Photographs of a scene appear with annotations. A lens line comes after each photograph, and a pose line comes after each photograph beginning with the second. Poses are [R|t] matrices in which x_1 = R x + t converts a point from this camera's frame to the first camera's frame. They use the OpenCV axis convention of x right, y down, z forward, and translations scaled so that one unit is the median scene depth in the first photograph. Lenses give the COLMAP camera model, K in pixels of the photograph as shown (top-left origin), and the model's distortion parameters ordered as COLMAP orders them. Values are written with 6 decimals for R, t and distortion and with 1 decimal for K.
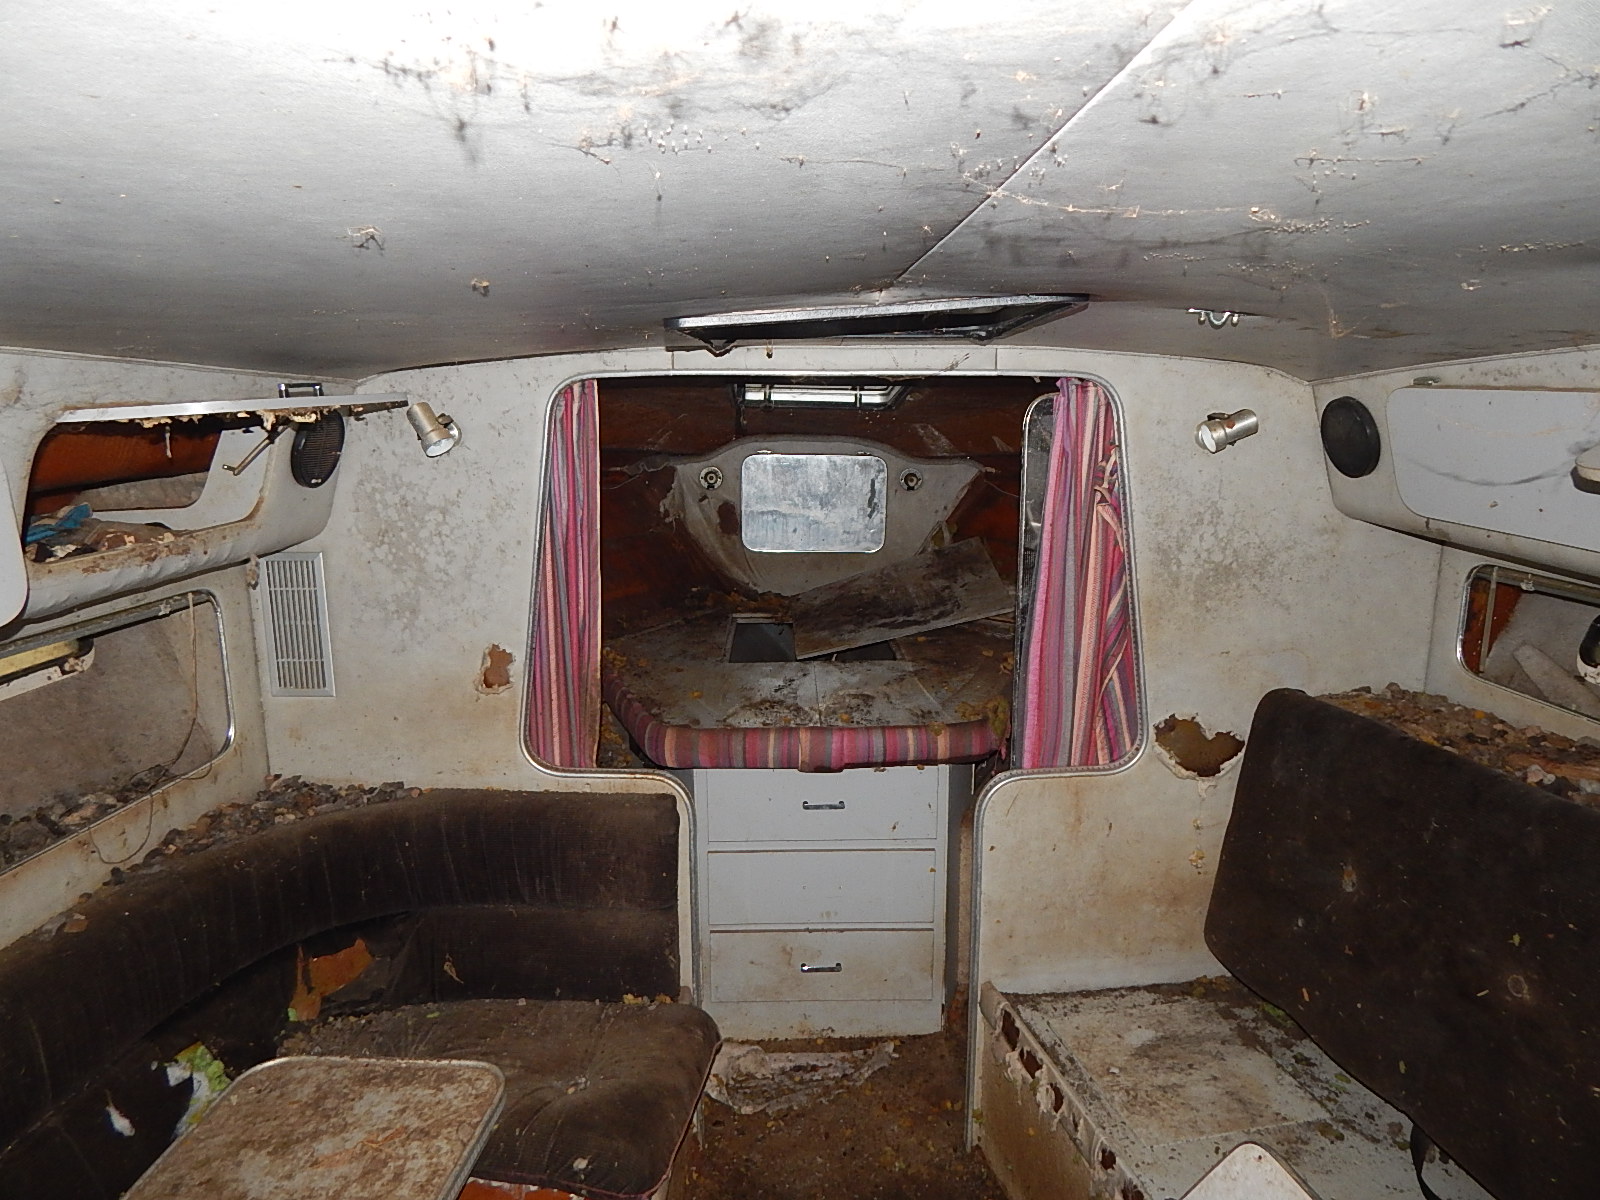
lens RADIAL K [[1068.0, 0, 805.1], [0, 1068.0, 582.7], [0, 0, 1]] dist [0.008426, -0.011567]
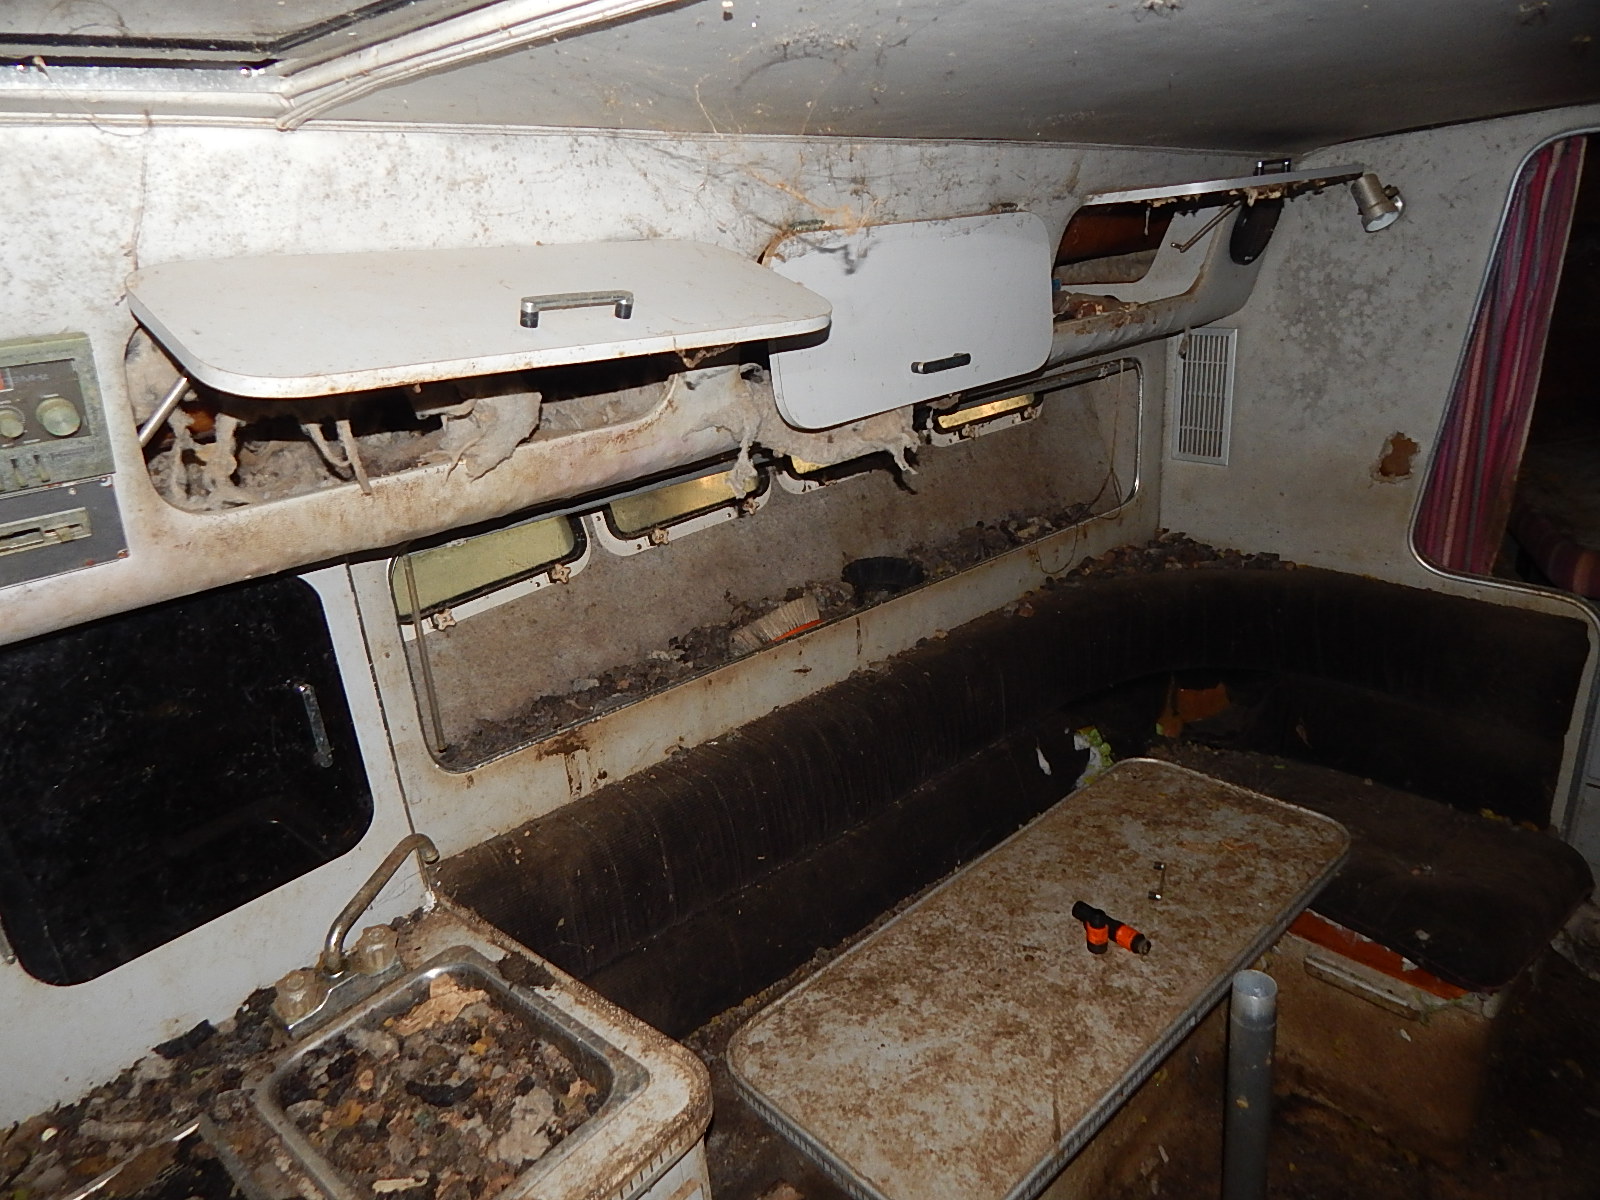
lens RADIAL K [[1068.0, 0, 805.1], [0, 1068.0, 582.7], [0, 0, 1]] dist [0.008426, -0.011567]
pose [[0.739003, 0.191801, -0.645822, -0.034355], [-0.065038, 0.974451, 0.214978, 0.016917], [0.670555, -0.116867, 0.732597, -0.095016]]
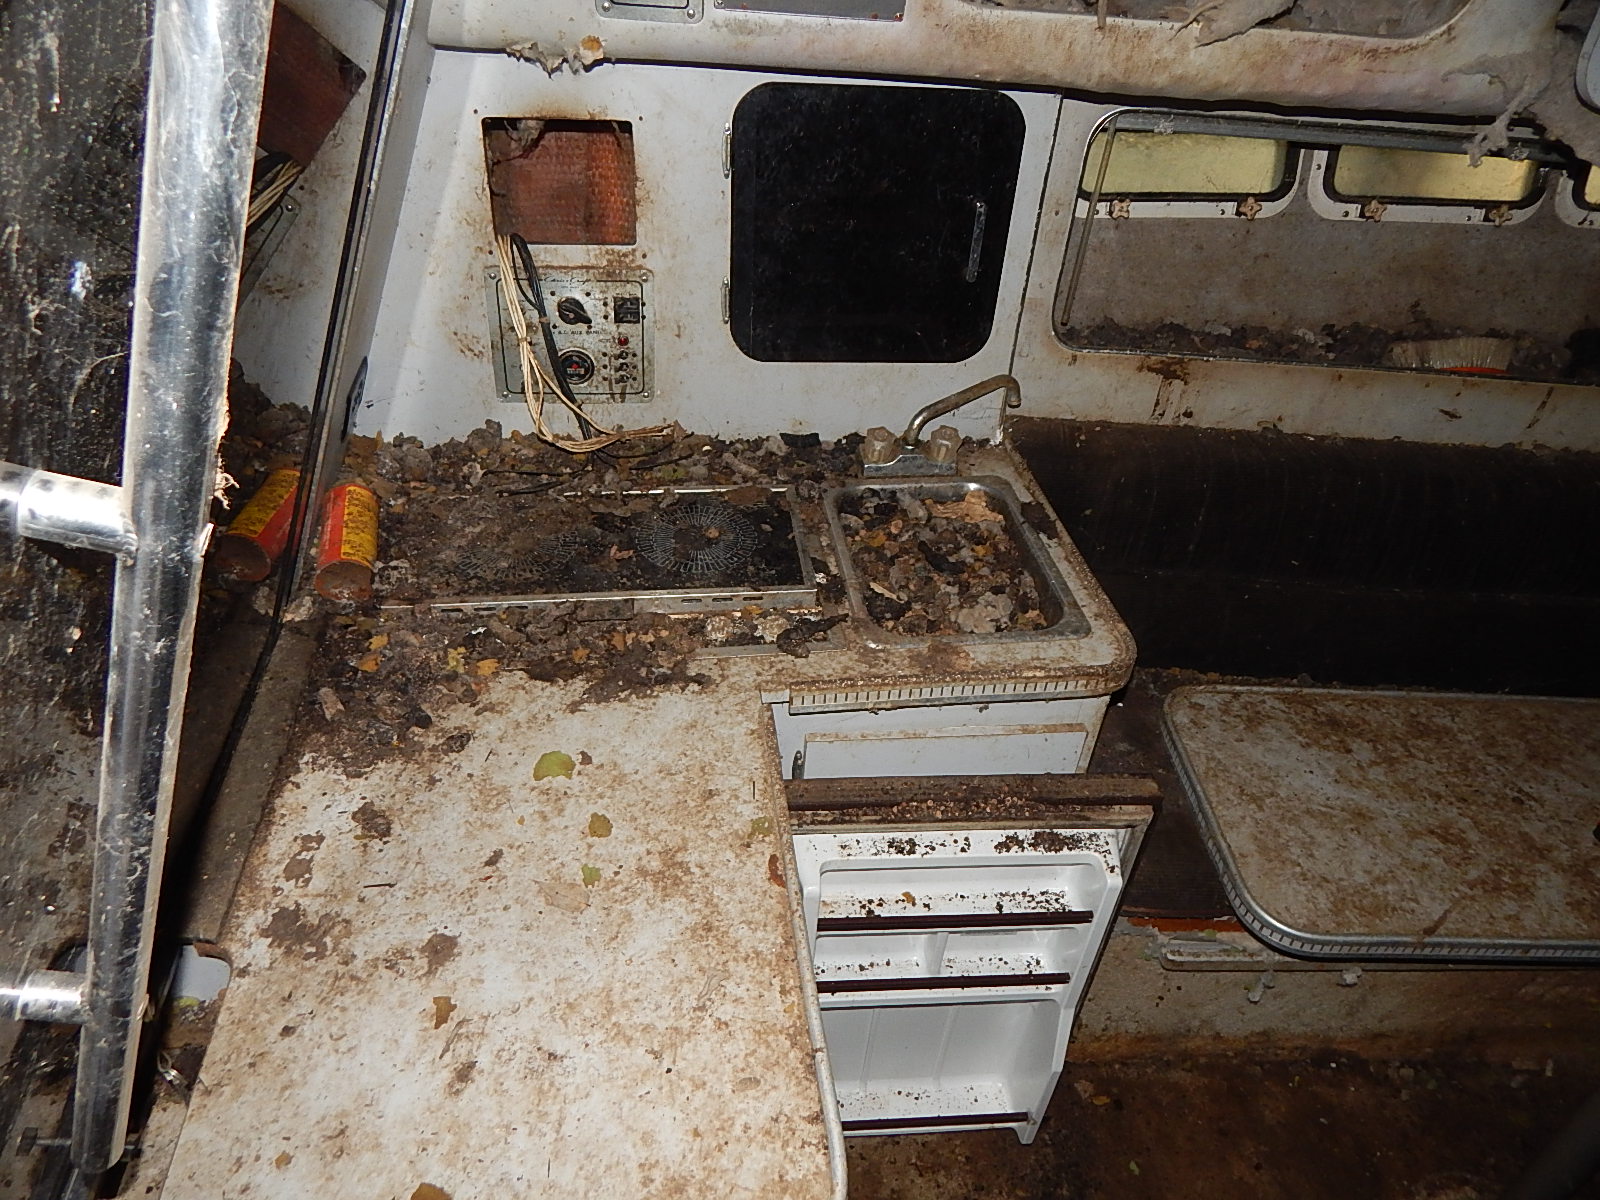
lens RADIAL K [[1067.3, 0, 800.1], [0, 1067.3, 591.5], [0, 0, 1]] dist [0.006080, -0.006254]
pose [[0.118220, 0.622463, -0.773669, 0.038933], [-0.252957, 0.772306, 0.582714, 0.037023], [0.960227, 0.126817, 0.248759, -0.101254]]
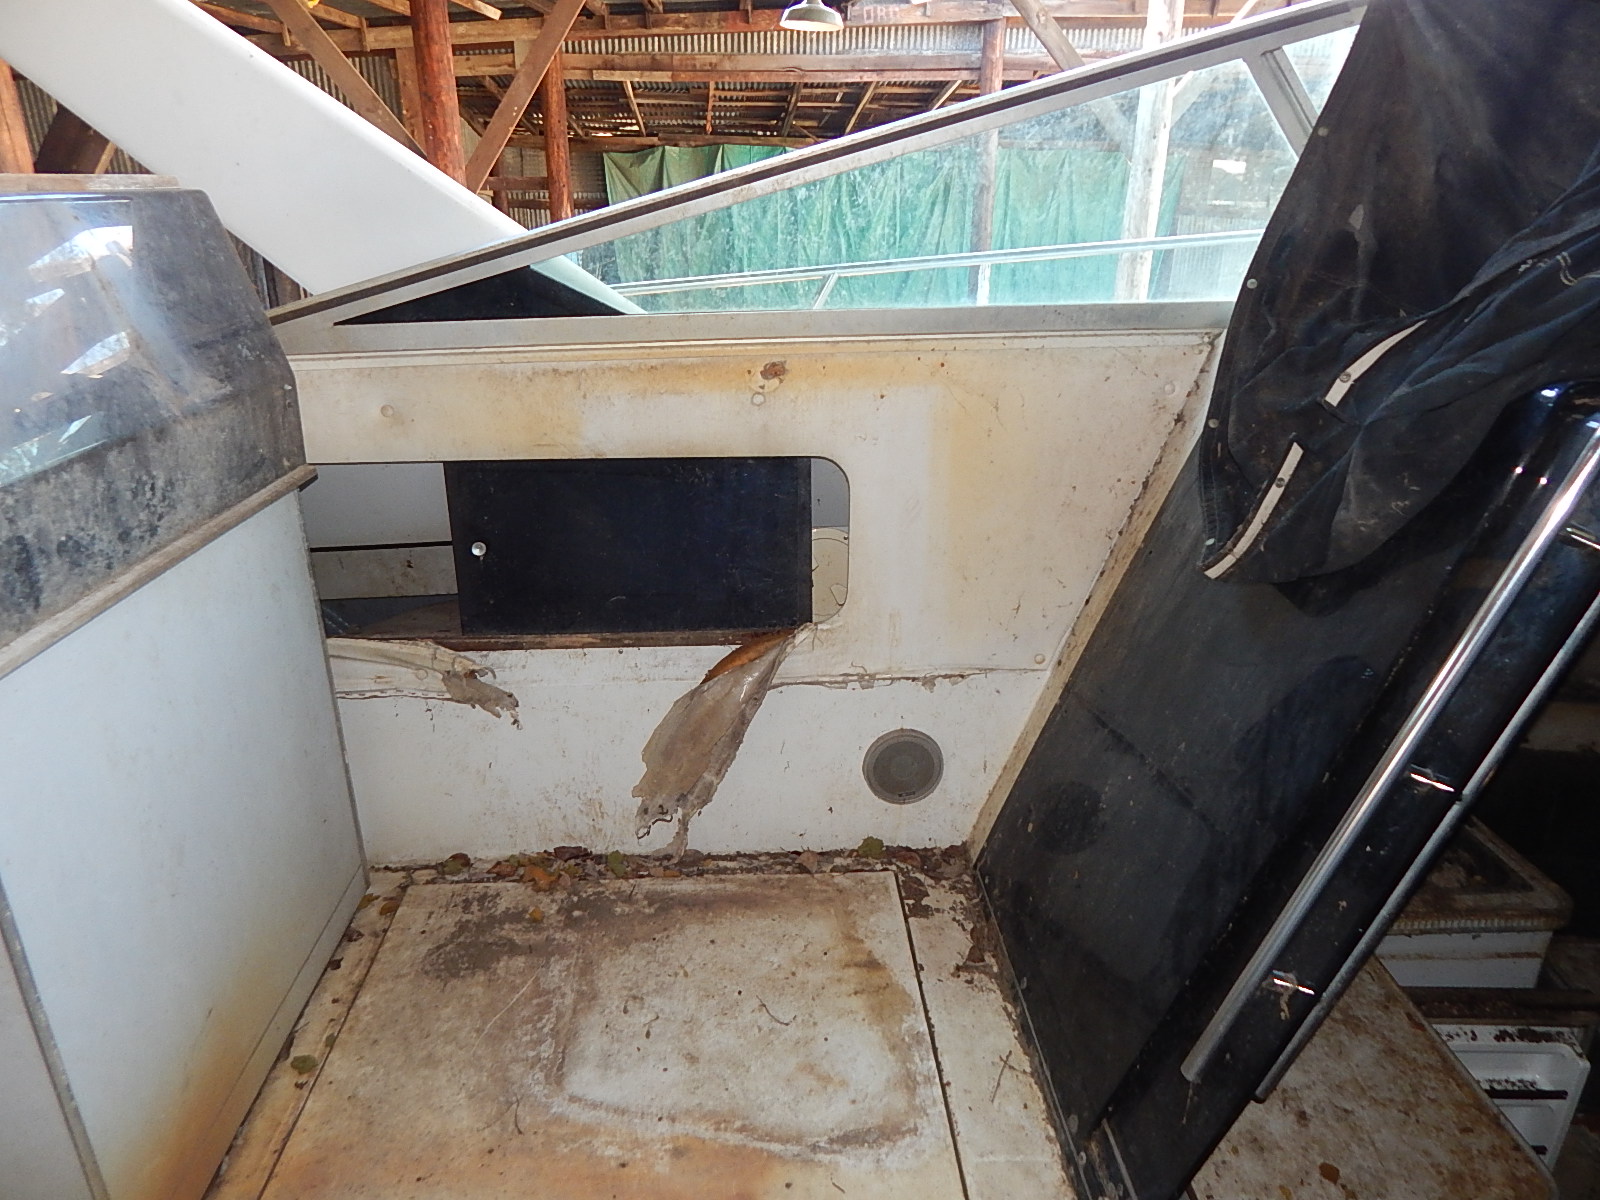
lens RADIAL K [[1066.0, 0, 815.2], [0, 1066.0, 578.3], [0, 0, 1]] dist [0.008617, -0.005954]
pose [[0.042176, 0.370101, -0.928034, 0.293869], [-0.210640, 0.911276, 0.353845, -0.059025], [0.976653, 0.180557, 0.116393, -0.485764]]
